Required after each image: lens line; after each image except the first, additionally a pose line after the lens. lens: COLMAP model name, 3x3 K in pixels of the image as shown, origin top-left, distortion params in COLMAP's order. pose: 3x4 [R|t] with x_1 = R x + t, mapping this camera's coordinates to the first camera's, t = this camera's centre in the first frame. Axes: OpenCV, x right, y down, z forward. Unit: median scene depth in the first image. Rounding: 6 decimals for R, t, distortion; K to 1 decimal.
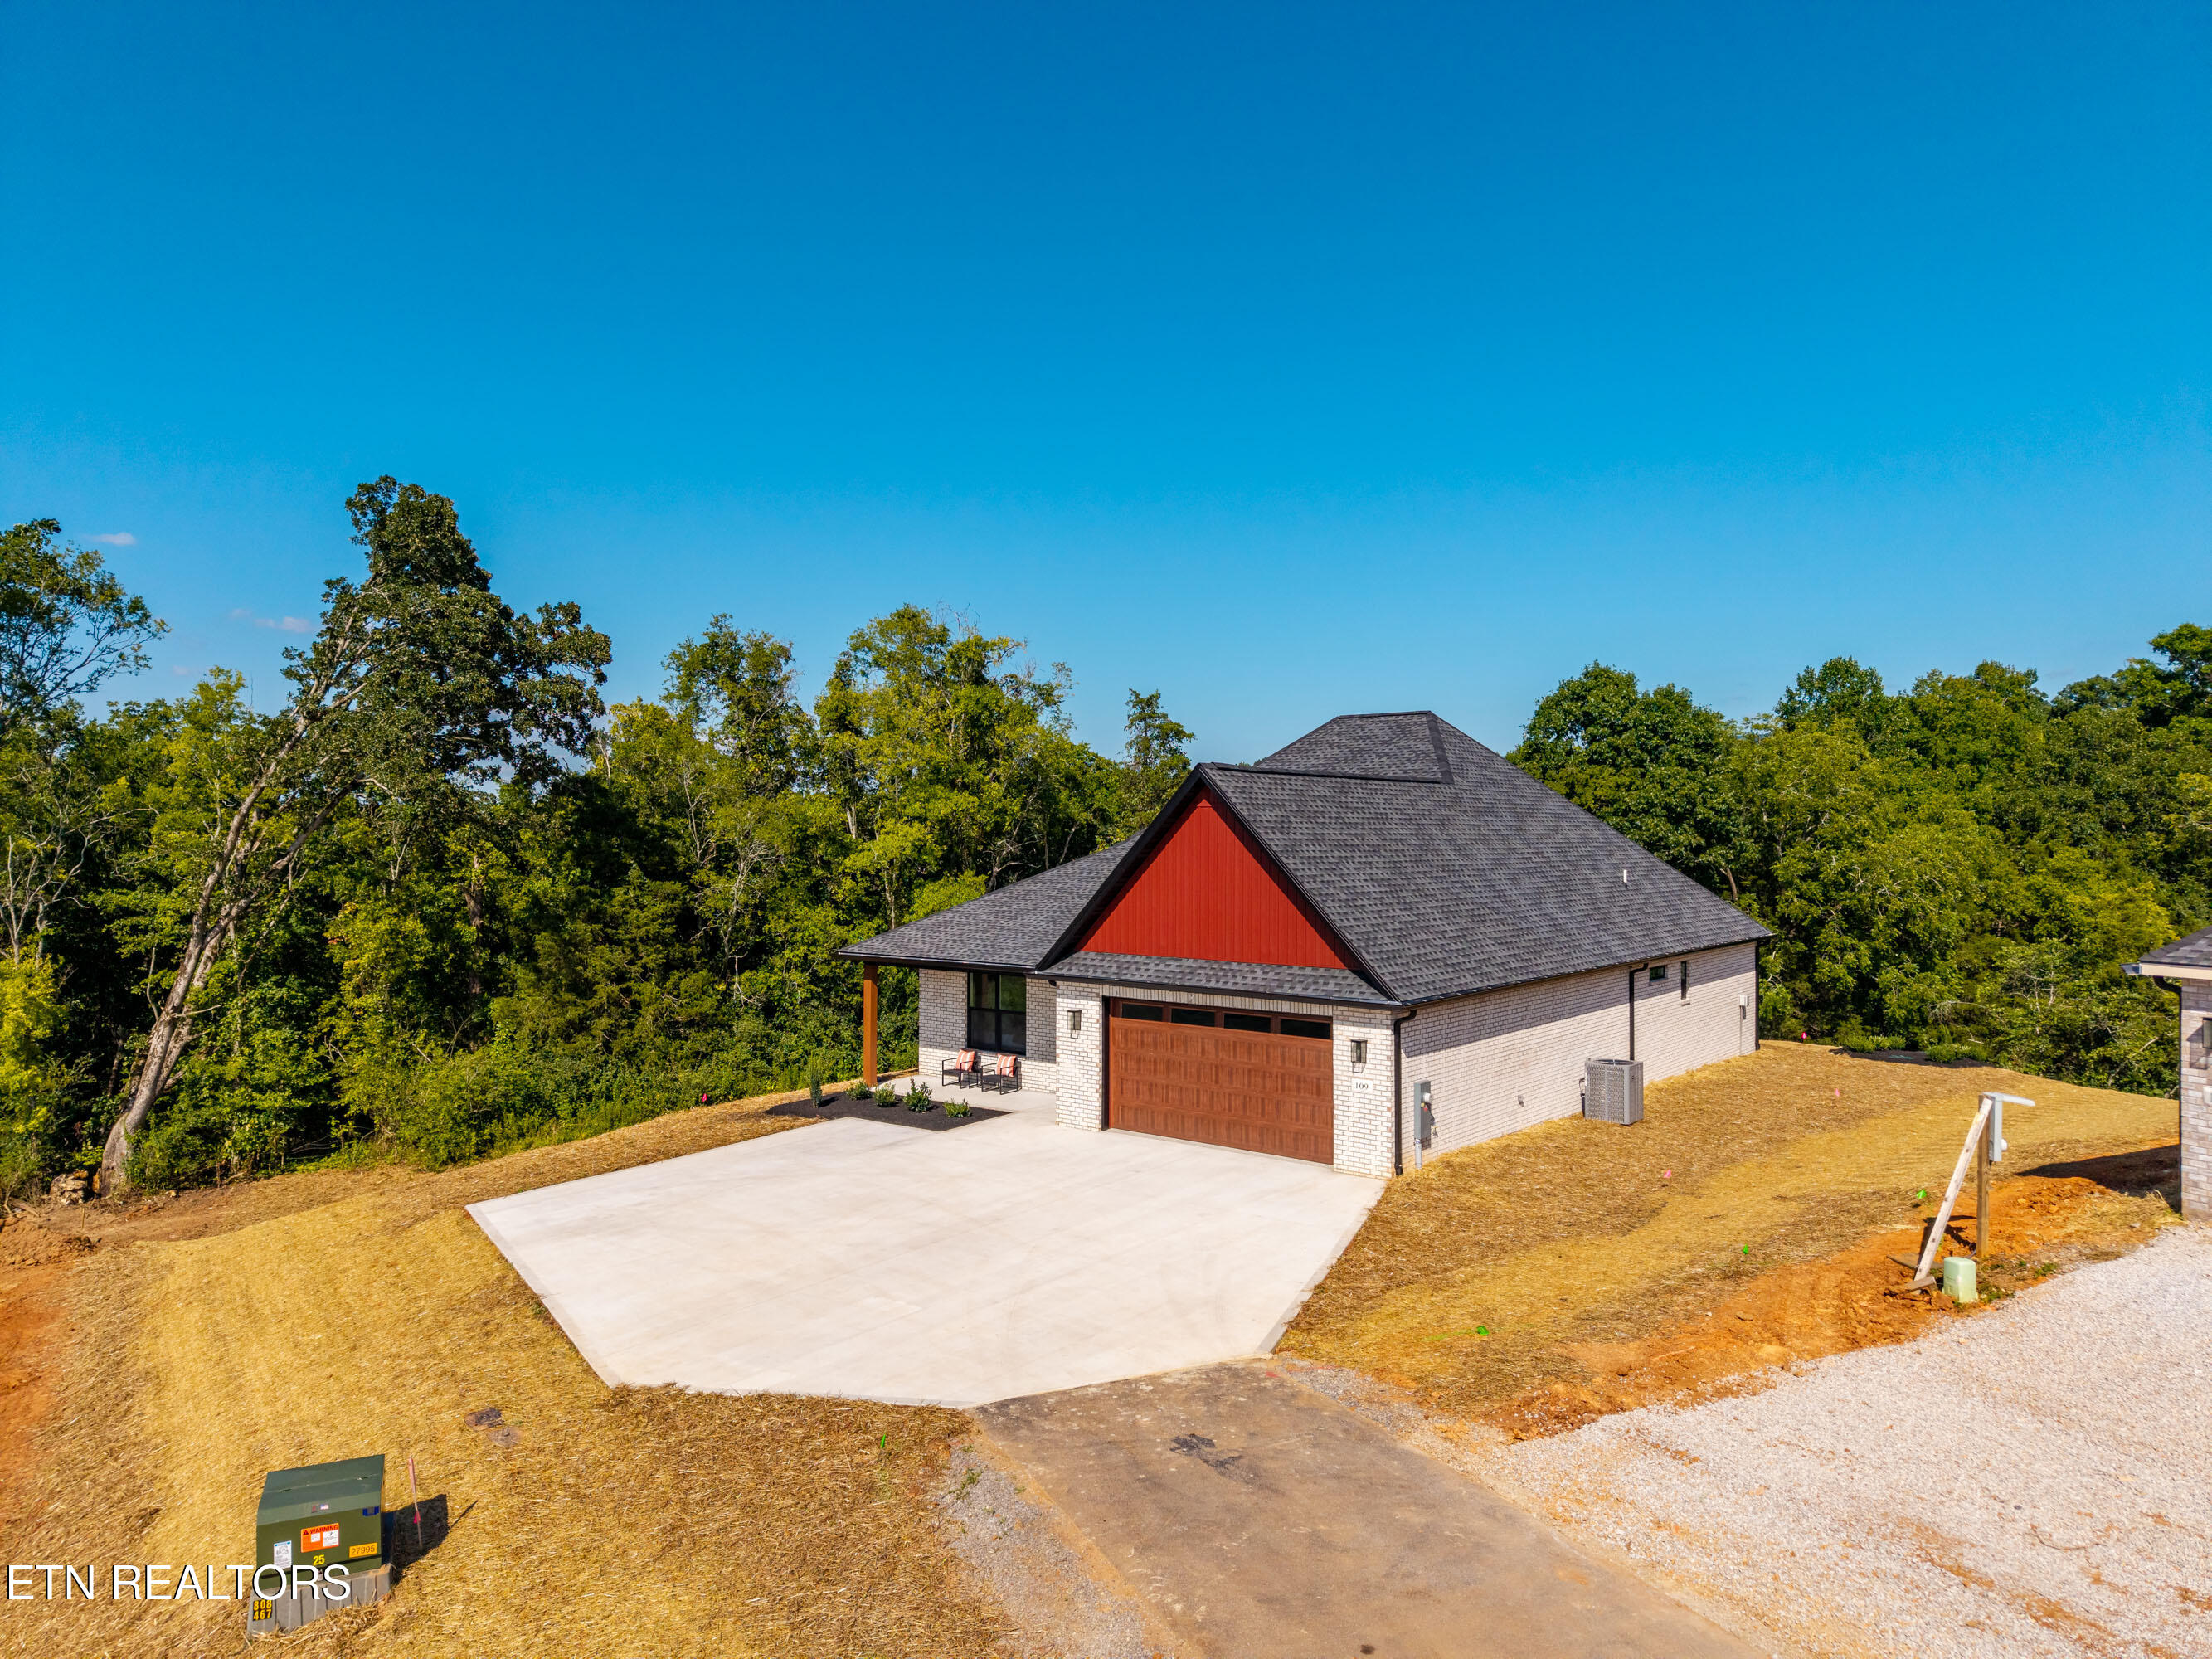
lens RADIAL K [[1480.2, 0, 1099.4], [0, 1480.2, 831.2], [0, 0, 1]] dist [0.023763, -0.025268]
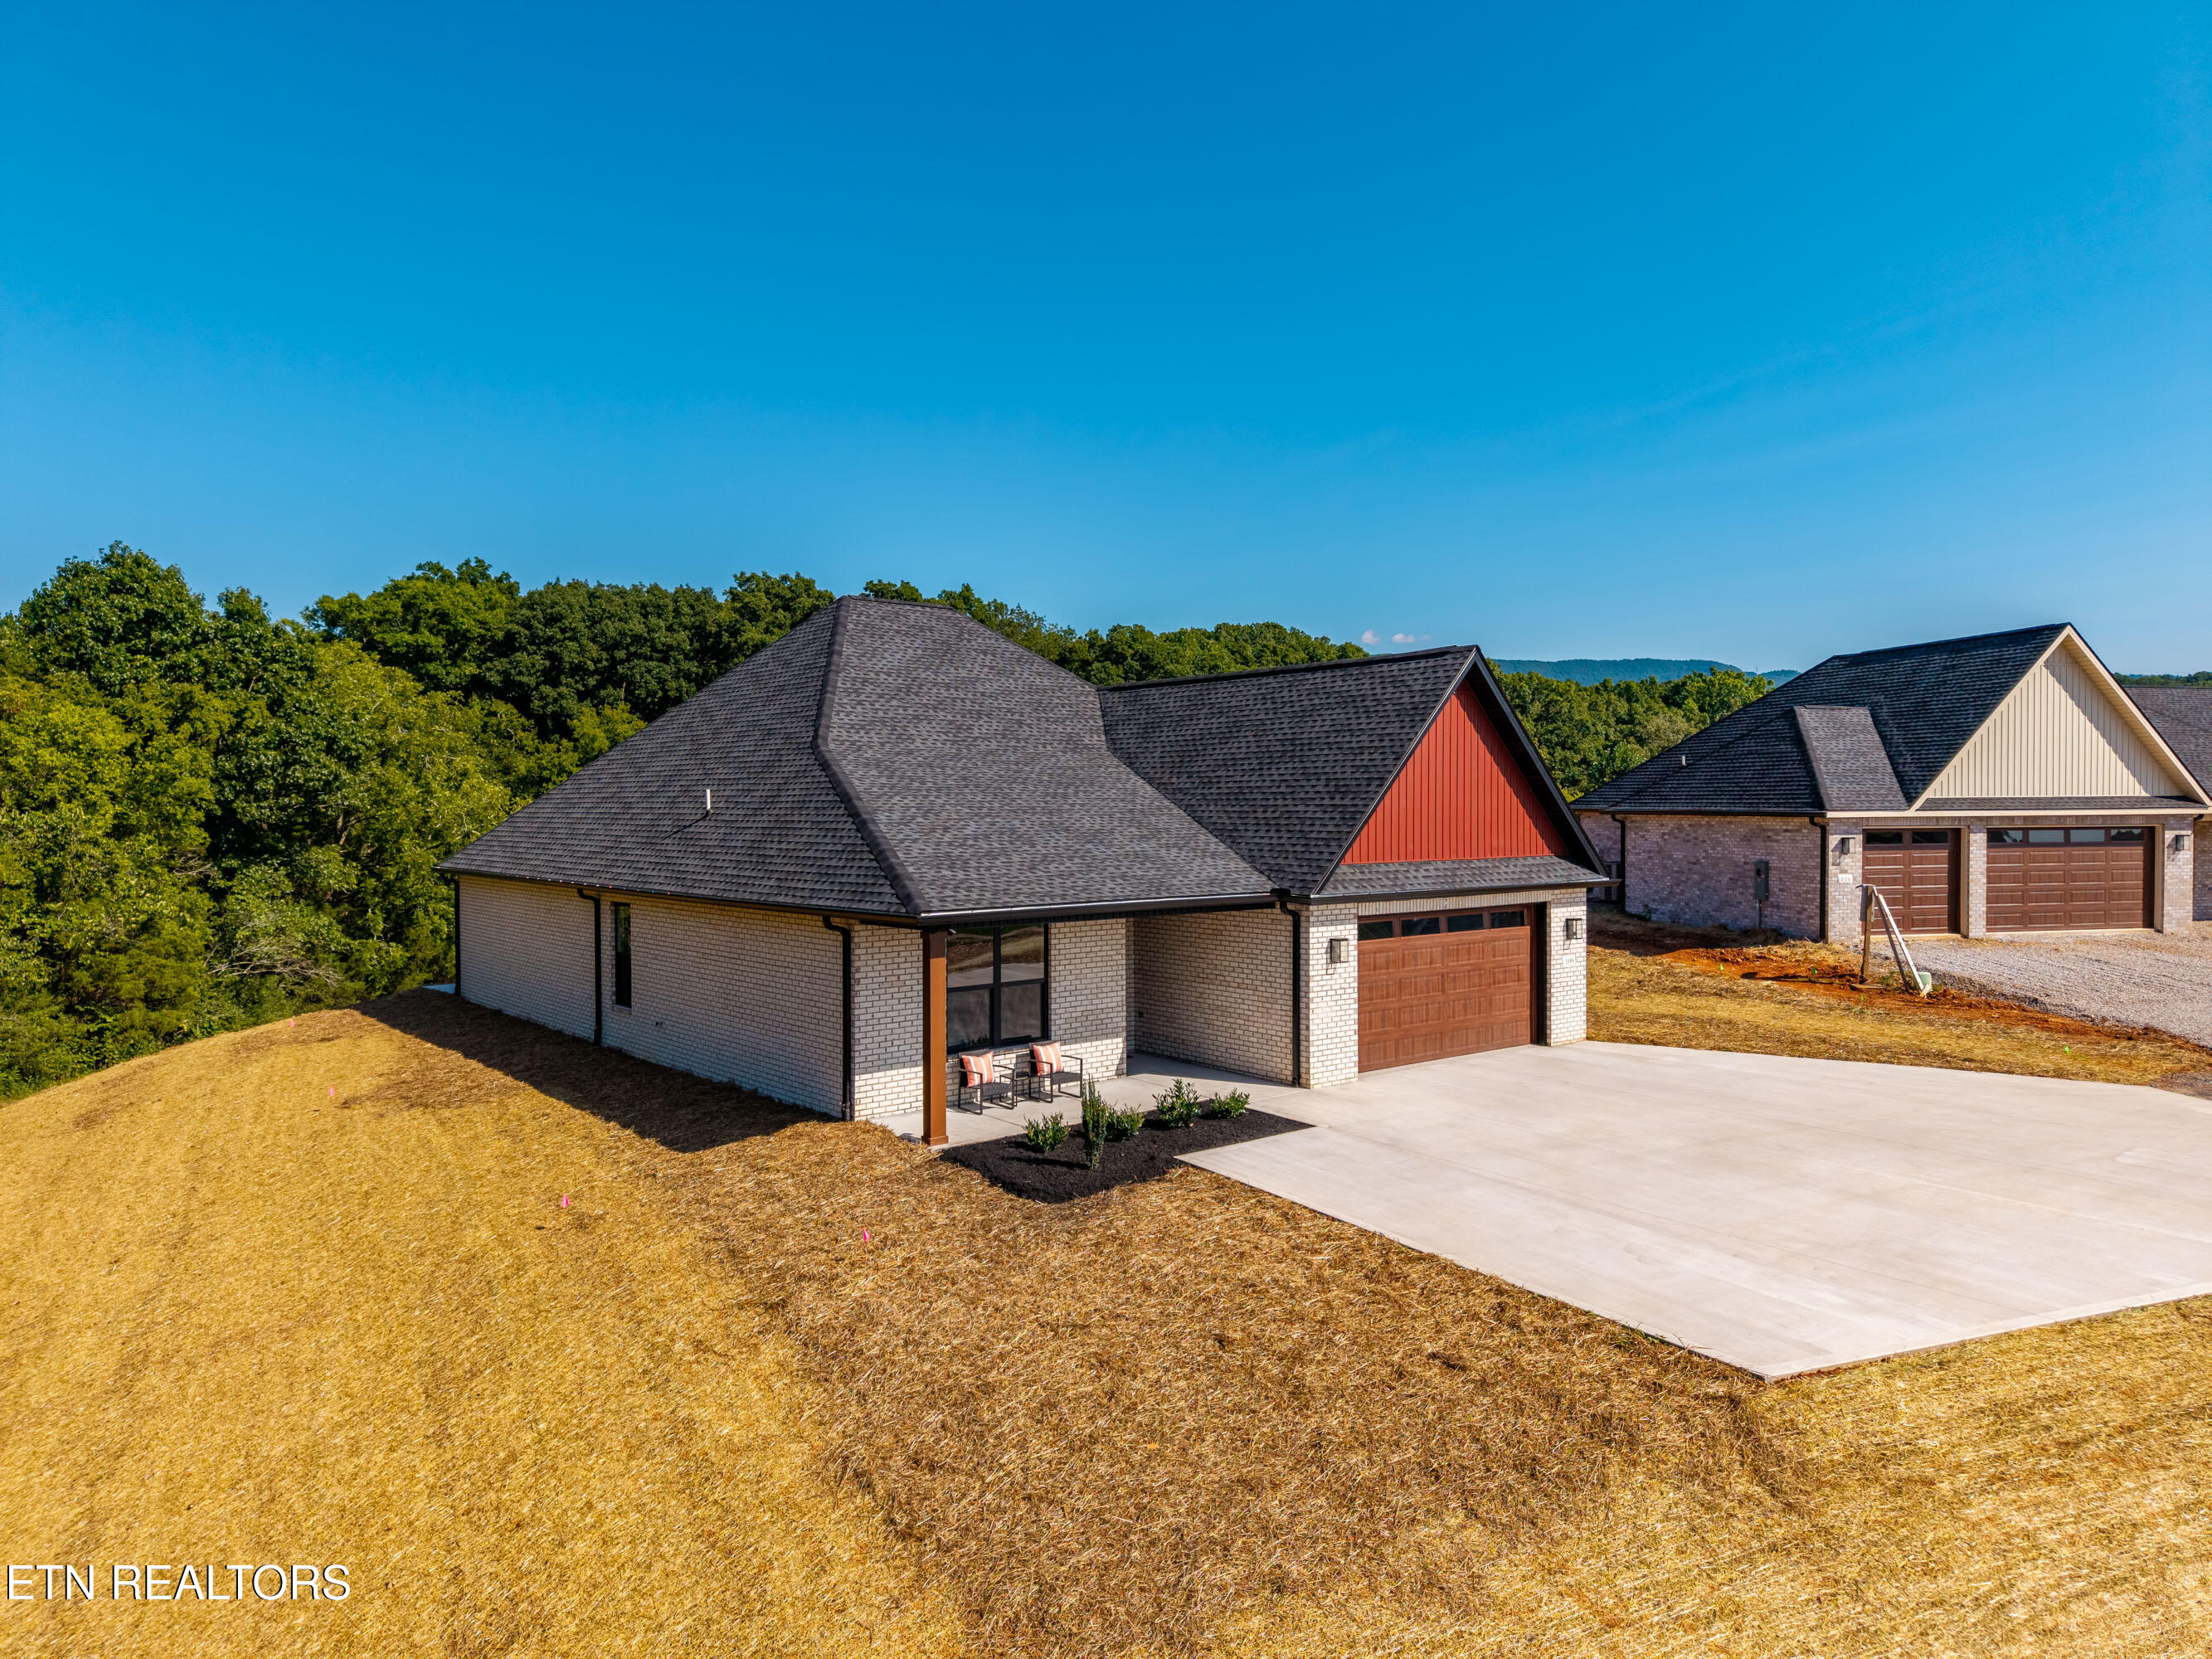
lens RADIAL K [[1480.2, 0, 1123.2], [0, 1480.2, 835.1], [0, 0, 1]] dist [0.023763, -0.025268]
pose [[0.193438, -0.021728, 0.980872, -0.805313], [0.002710, 0.999763, 0.021612, 0.046508], [-0.981109, -0.001523, 0.193451, 0.937988]]
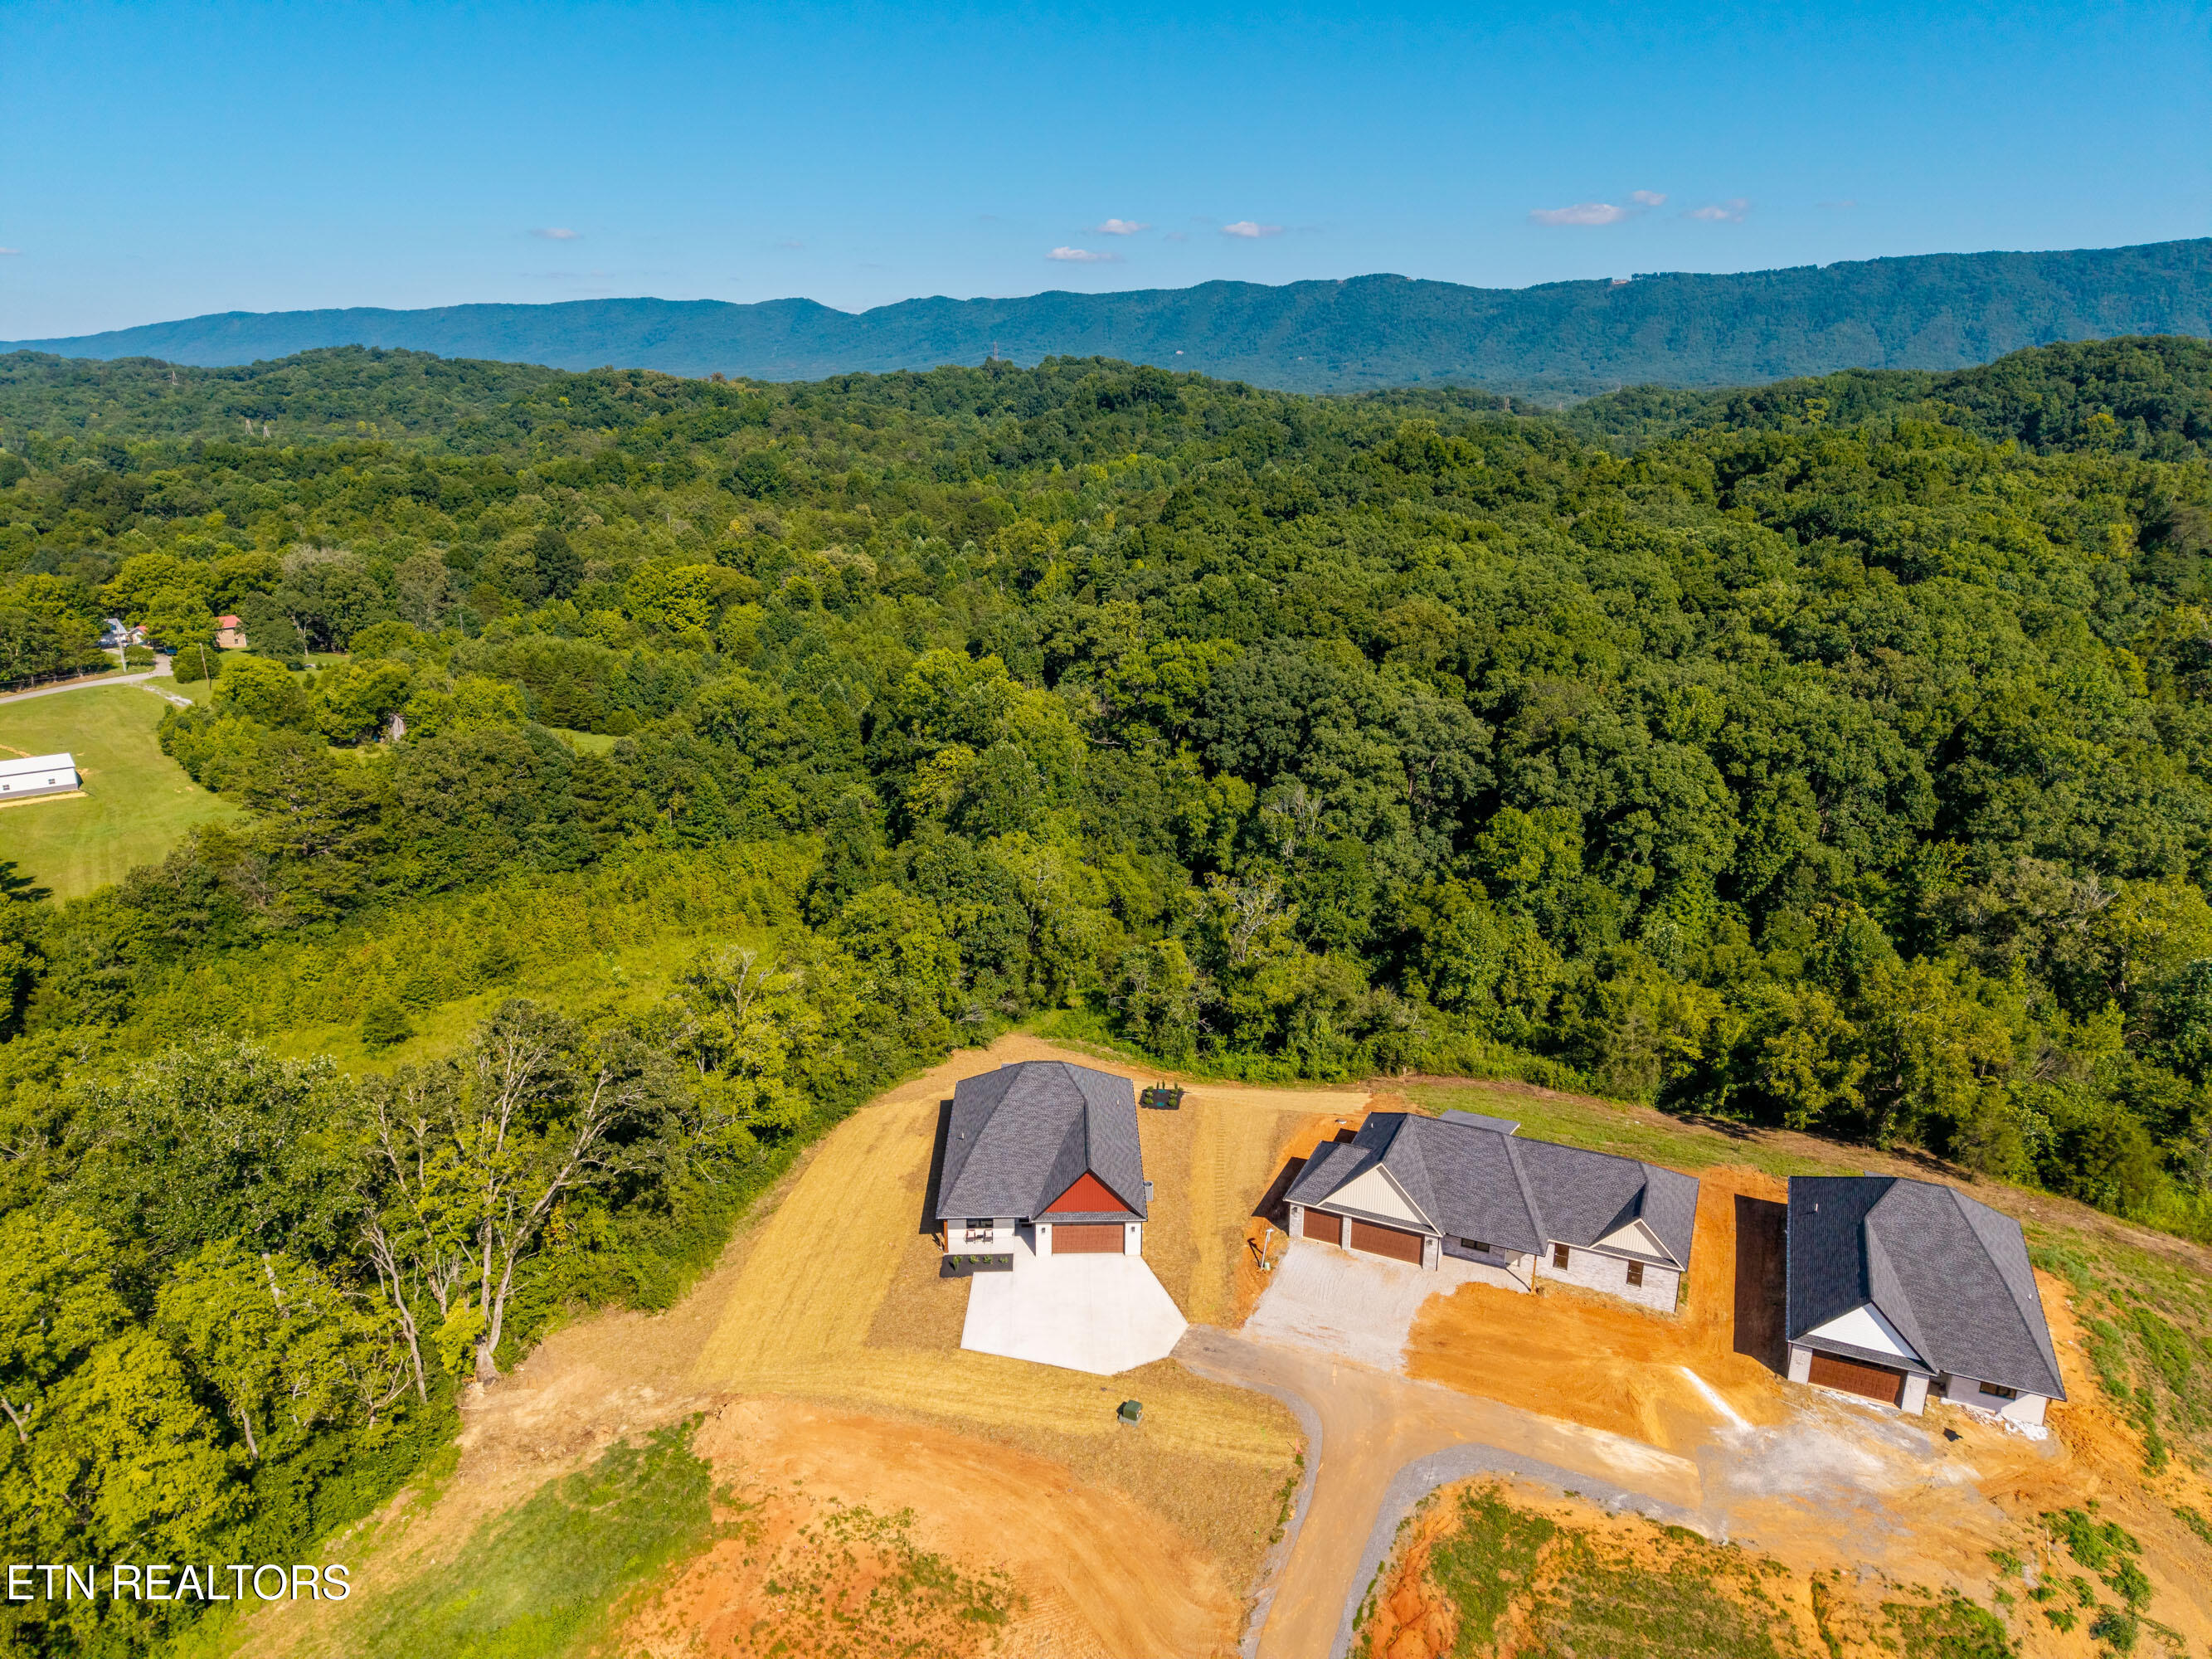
lens RADIAL K [[1480.2, 0, 1112.7], [0, 1480.2, 836.1], [0, 0, 1]] dist [0.023763, -0.025268]
pose [[0.753569, -0.182537, 0.631517, -1.940703], [-0.008169, 0.958000, 0.286653, -1.779493], [-0.657317, -0.221172, 0.720428, -1.454920]]
